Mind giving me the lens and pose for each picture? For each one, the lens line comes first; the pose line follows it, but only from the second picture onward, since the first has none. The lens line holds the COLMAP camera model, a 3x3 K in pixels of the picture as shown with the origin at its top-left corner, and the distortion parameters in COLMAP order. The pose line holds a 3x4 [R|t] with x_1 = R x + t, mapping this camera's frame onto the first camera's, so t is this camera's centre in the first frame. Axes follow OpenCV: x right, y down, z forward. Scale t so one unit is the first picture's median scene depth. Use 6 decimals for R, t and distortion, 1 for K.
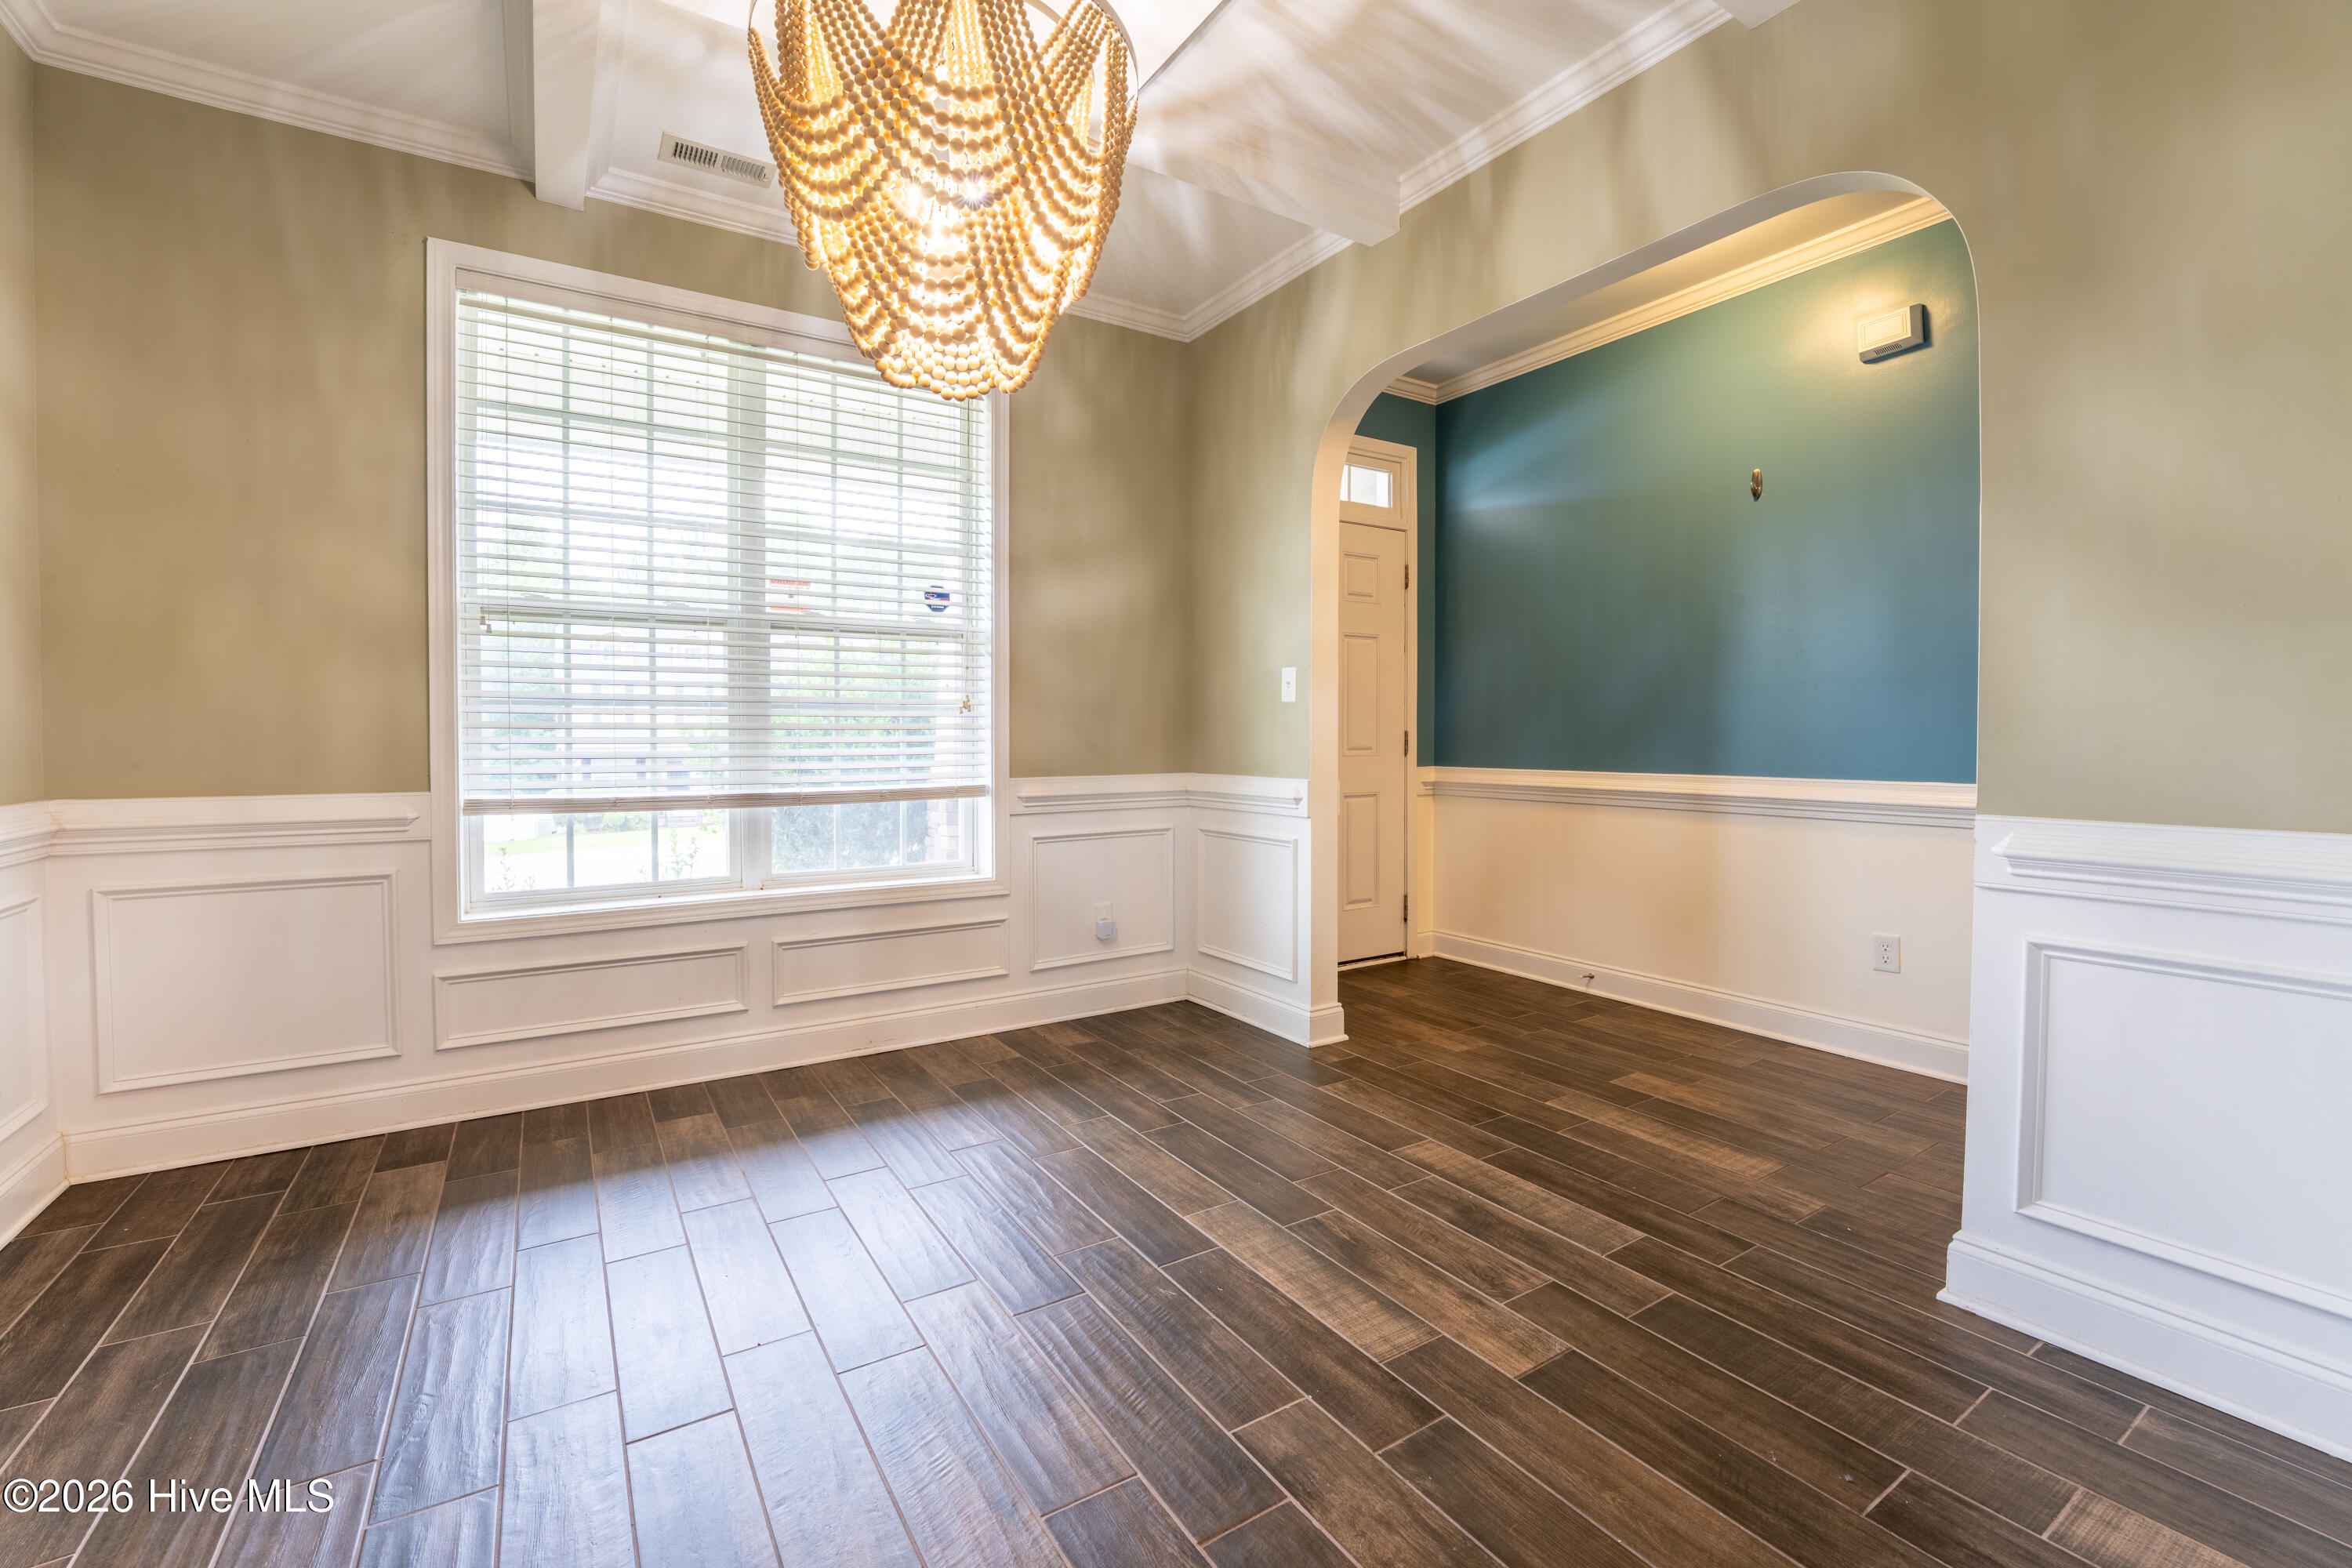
lens RADIAL K [[988.8, 0, 1200.9], [0, 988.8, 742.5], [0, 0, 1]] dist [-0.024813, 0.001685]
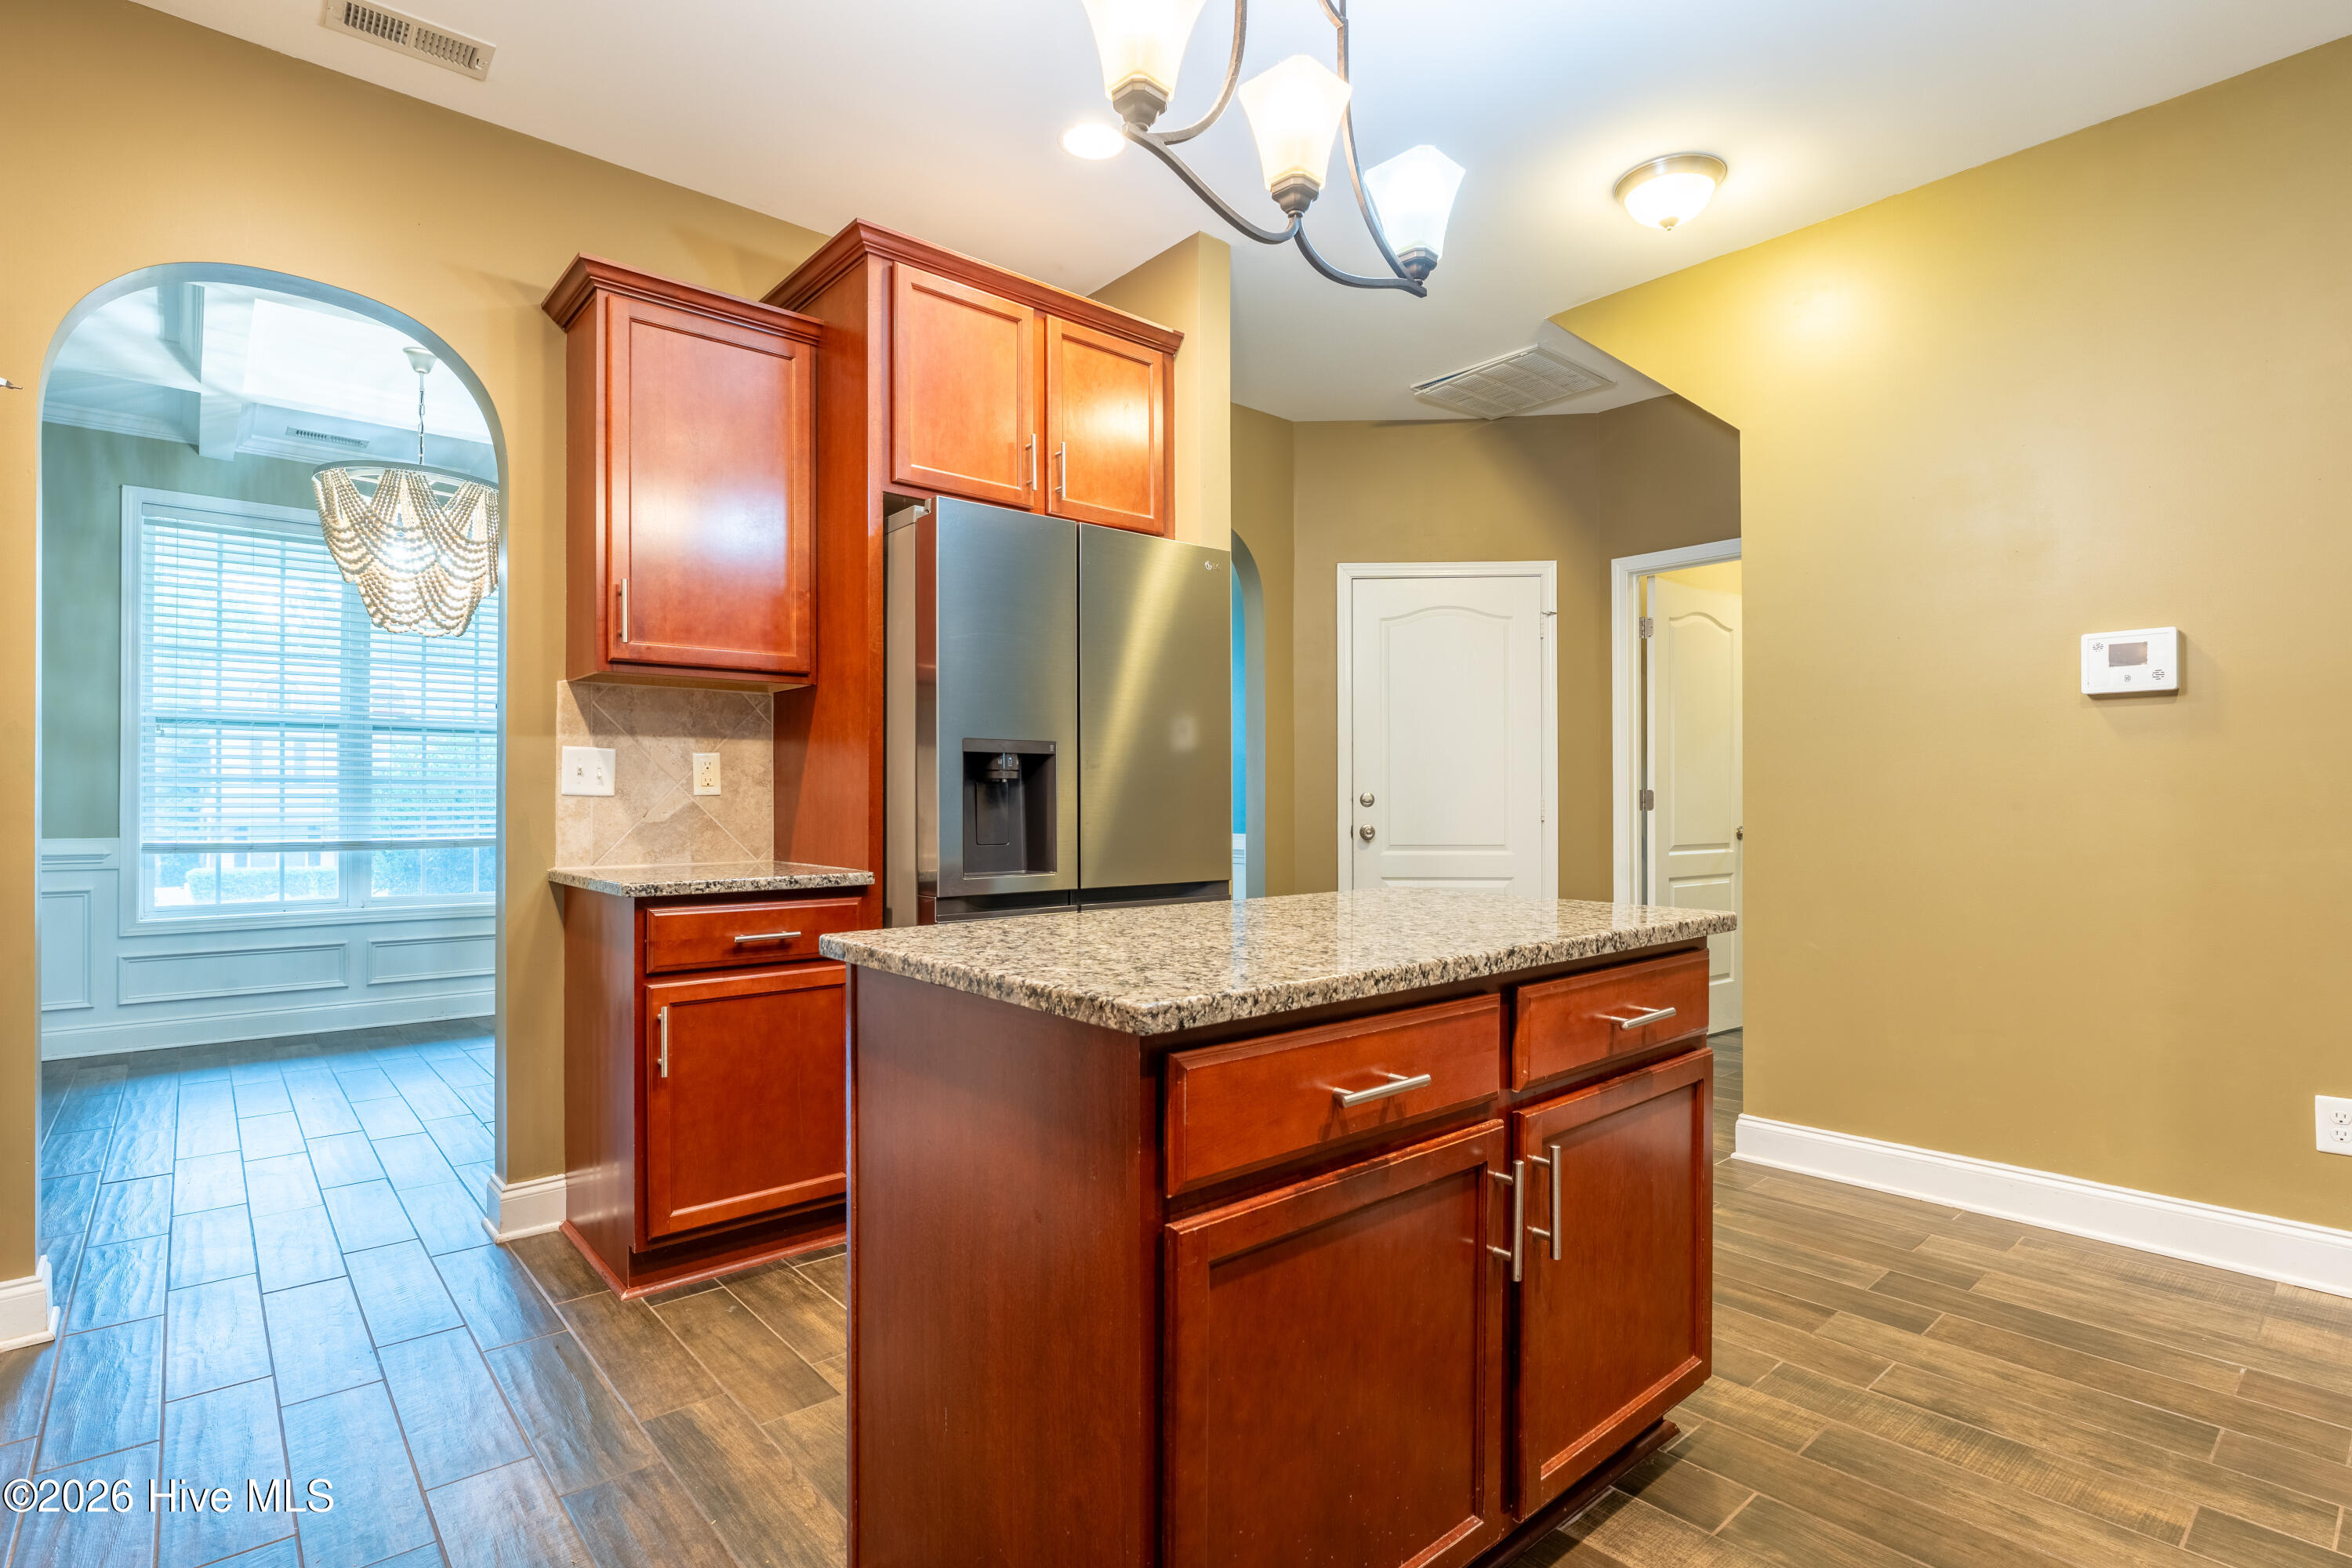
lens RADIAL K [[1181.2, 0, 1221.9], [0, 1181.2, 785.5], [0, 0, 1]] dist [-0.004757, -0.002052]
pose [[0.991321, 0.002531, 0.131437, 0.695653], [0.000575, 0.999722, -0.023589, 0.010861], [-0.131460, 0.023460, 0.991044, -1.072722]]
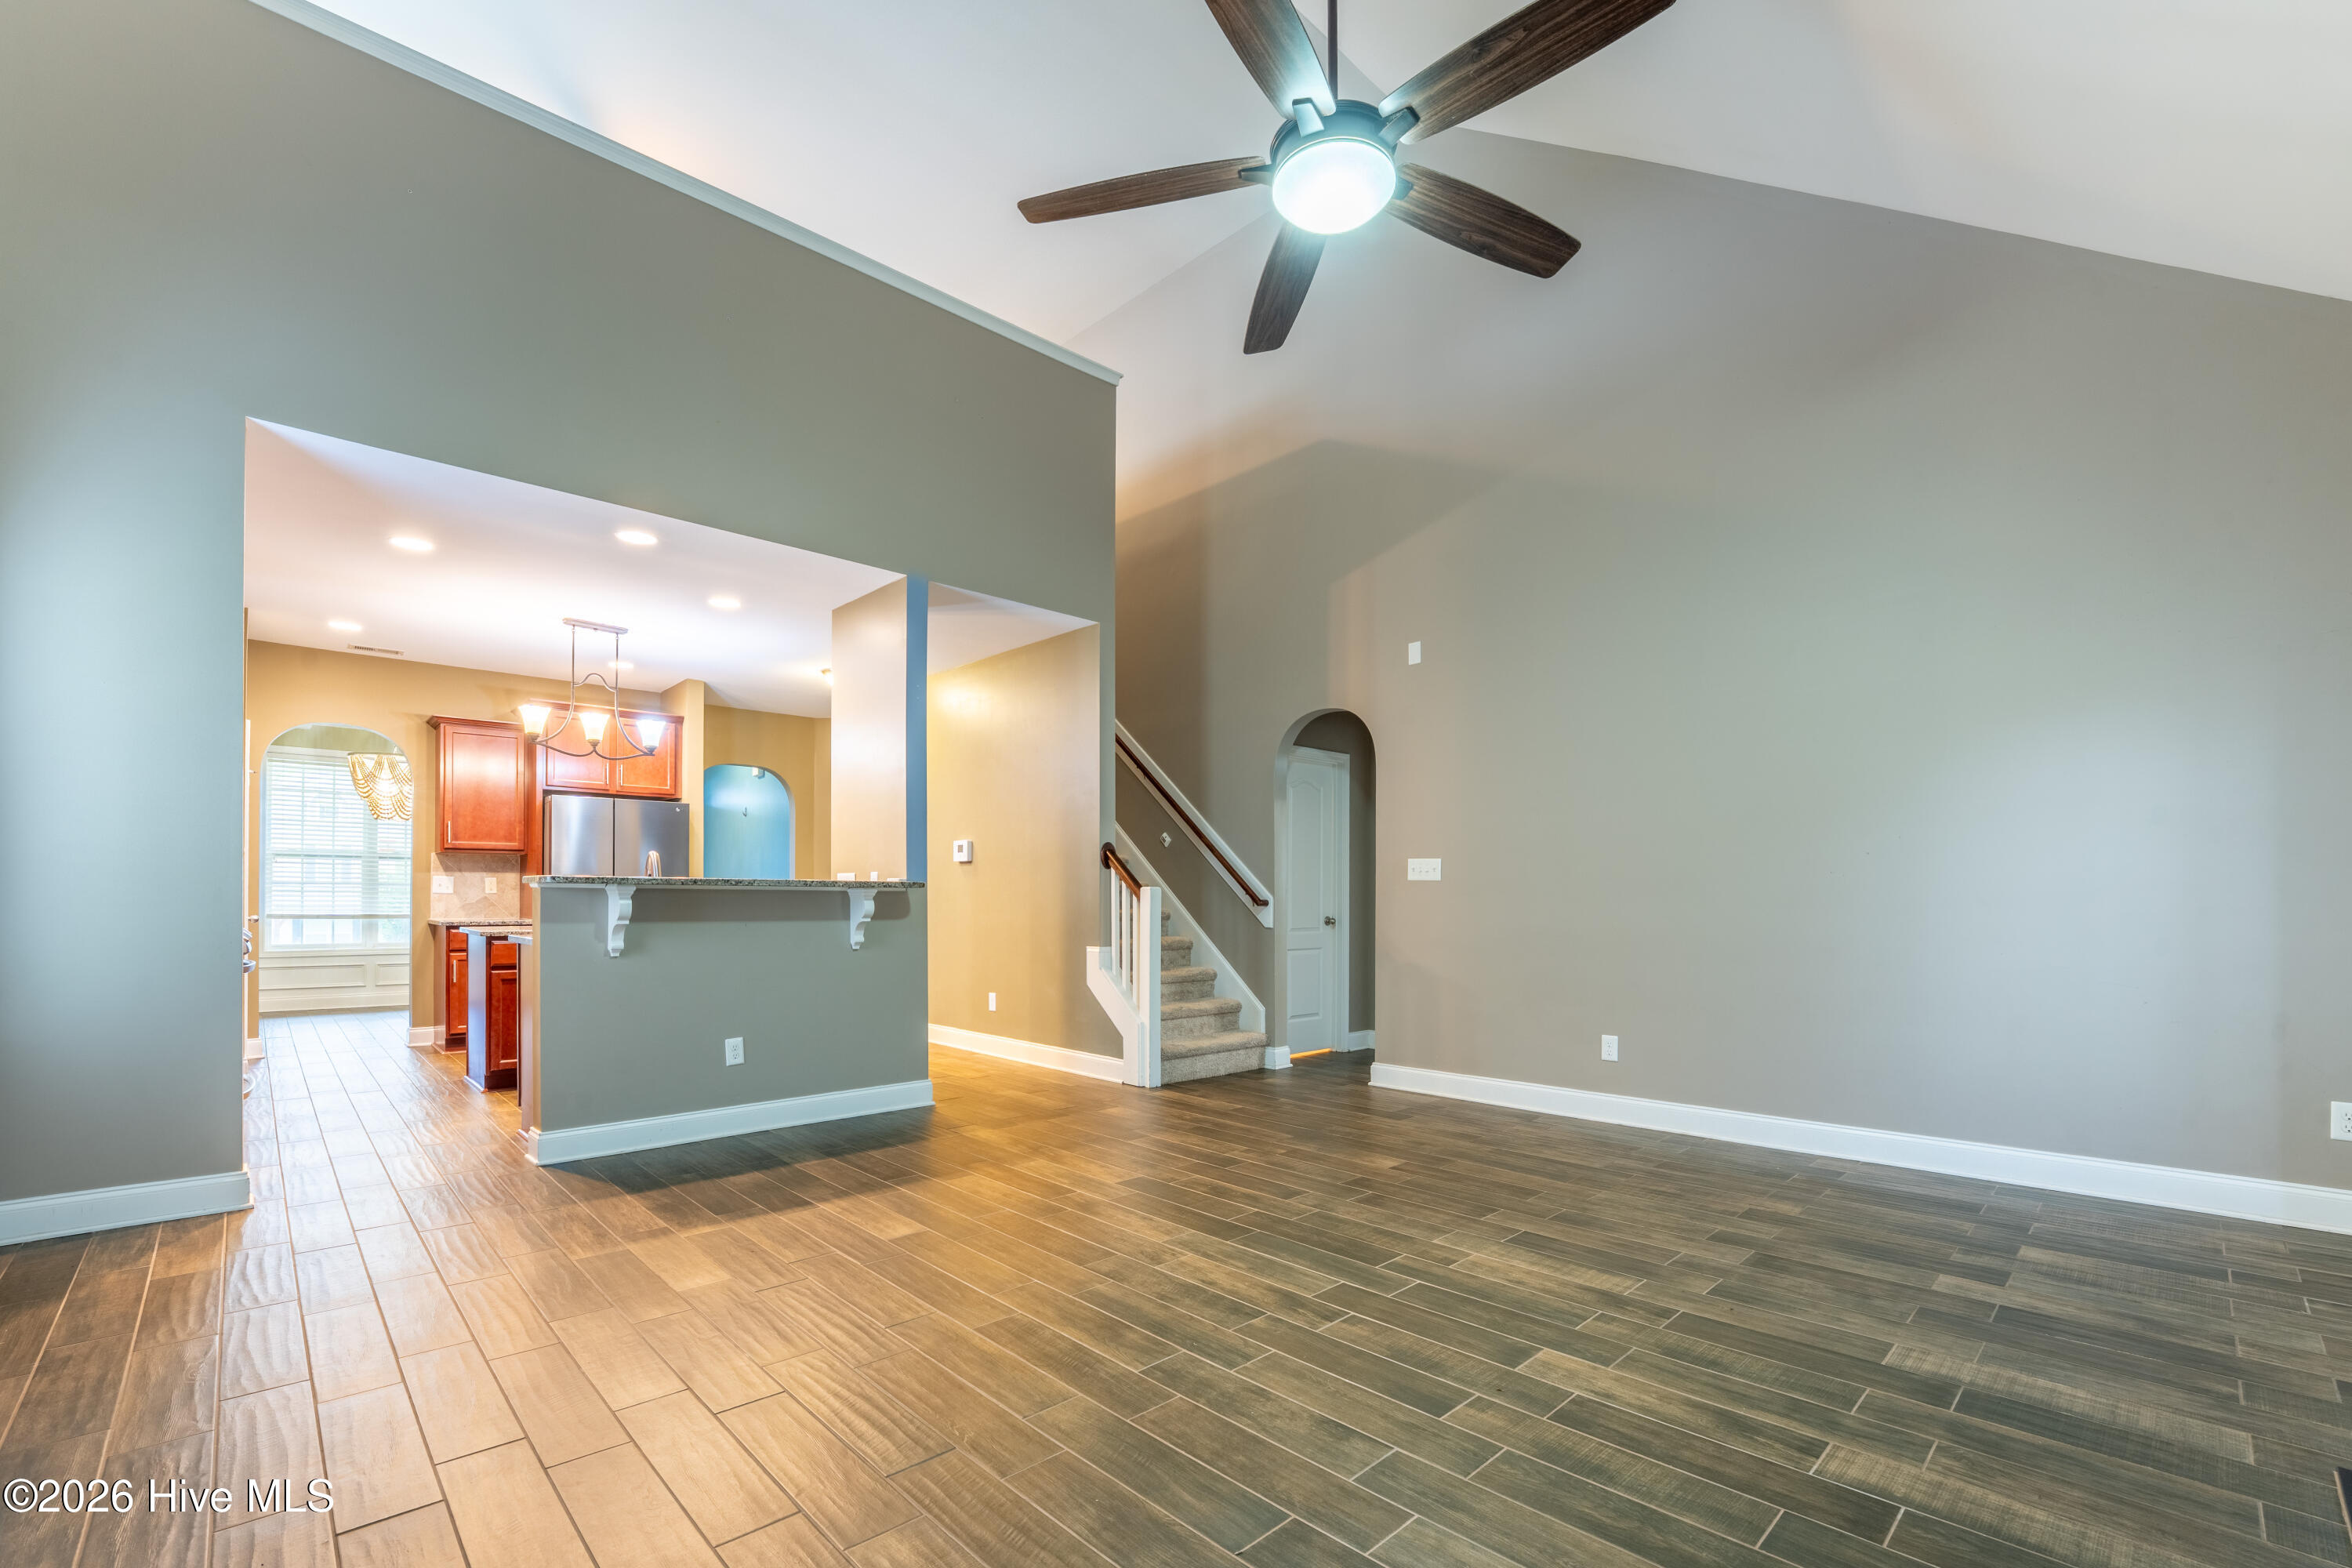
lens RADIAL K [[988.8, 0, 1180.2], [0, 988.8, 892.4], [0, 0, 1]] dist [-0.024813, 0.001685]
pose [[0.984897, 0.007710, 0.172969, 1.703543], [-0.004885, 0.999848, -0.016753, 0.025006], [-0.173071, 0.015655, 0.984785, -2.737757]]
